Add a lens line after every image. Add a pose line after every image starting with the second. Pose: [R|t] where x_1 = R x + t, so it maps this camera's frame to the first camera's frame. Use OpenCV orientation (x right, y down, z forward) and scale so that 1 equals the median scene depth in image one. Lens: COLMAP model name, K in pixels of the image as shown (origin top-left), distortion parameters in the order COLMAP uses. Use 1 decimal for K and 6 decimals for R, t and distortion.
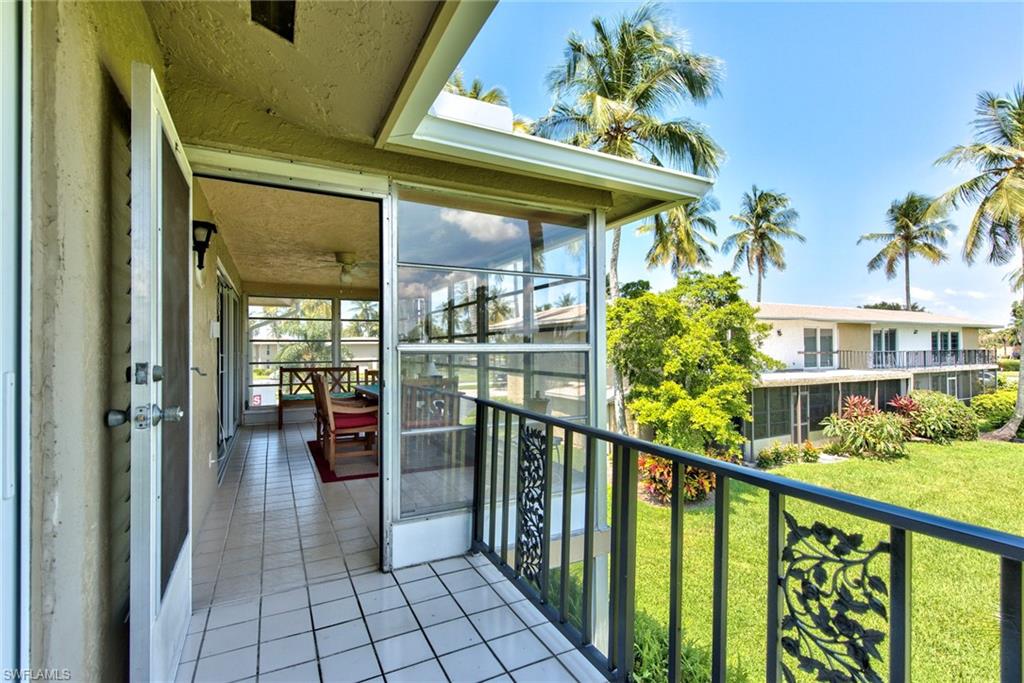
lens RADIAL K [[459.6, 0, 515.6], [0, 459.6, 345.0], [0, 0, 1]] dist [-0.000273, -0.000210]
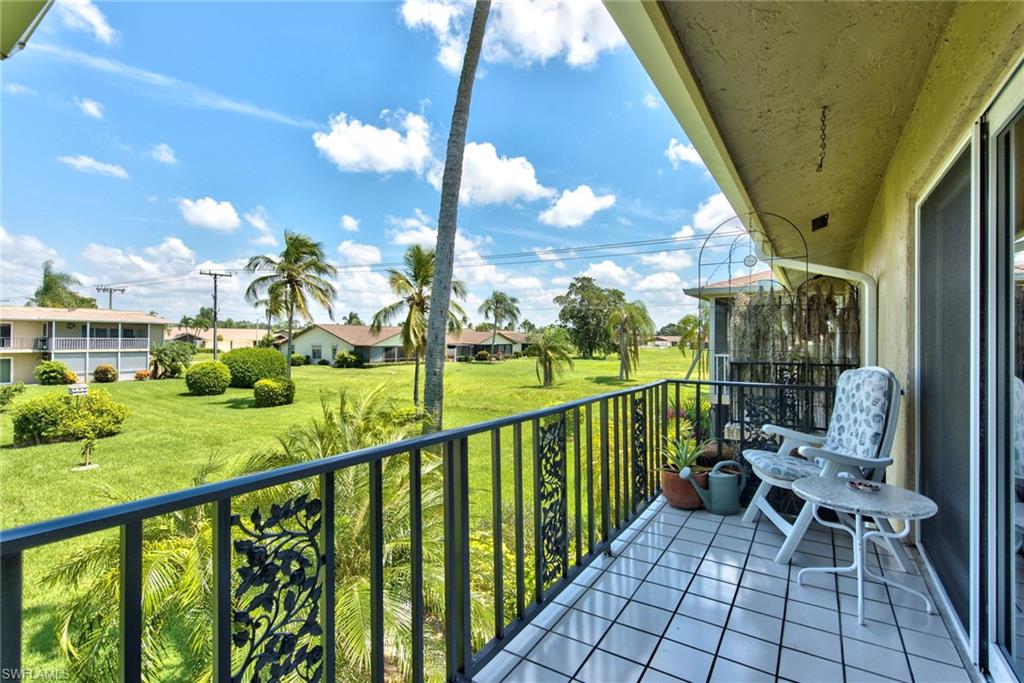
lens RADIAL K [[475.8, 0, 514.8], [0, 475.8, 336.2], [0, 0, 1]] dist [-0.002440, -0.000506]
pose [[-0.505527, 0.002261, 0.862808, -0.534685], [-0.014437, 0.999834, -0.011079, 0.003342], [-0.862690, -0.018057, -0.505411, 1.053574]]
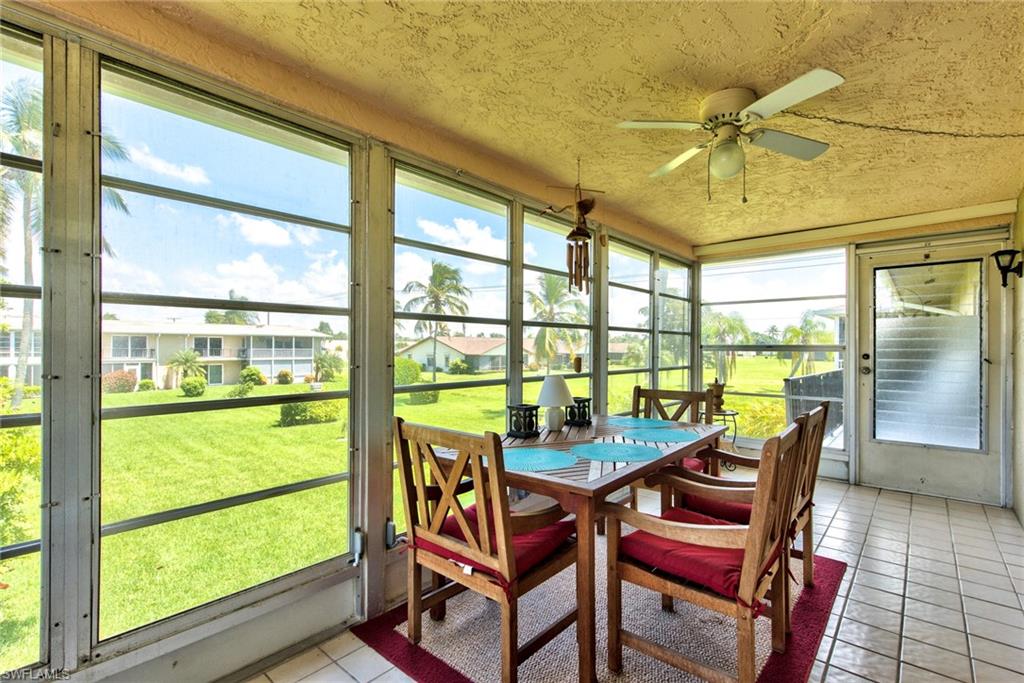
lens RADIAL K [[471.4, 0, 497.7], [0, 471.4, 345.9], [0, 0, 1]] dist [-0.001826, -0.000246]
pose [[-0.344148, 0.004037, 0.938907, -1.588737], [-0.011940, 0.999891, -0.008676, 0.030024], [-0.938840, -0.014196, -0.344062, 3.171654]]
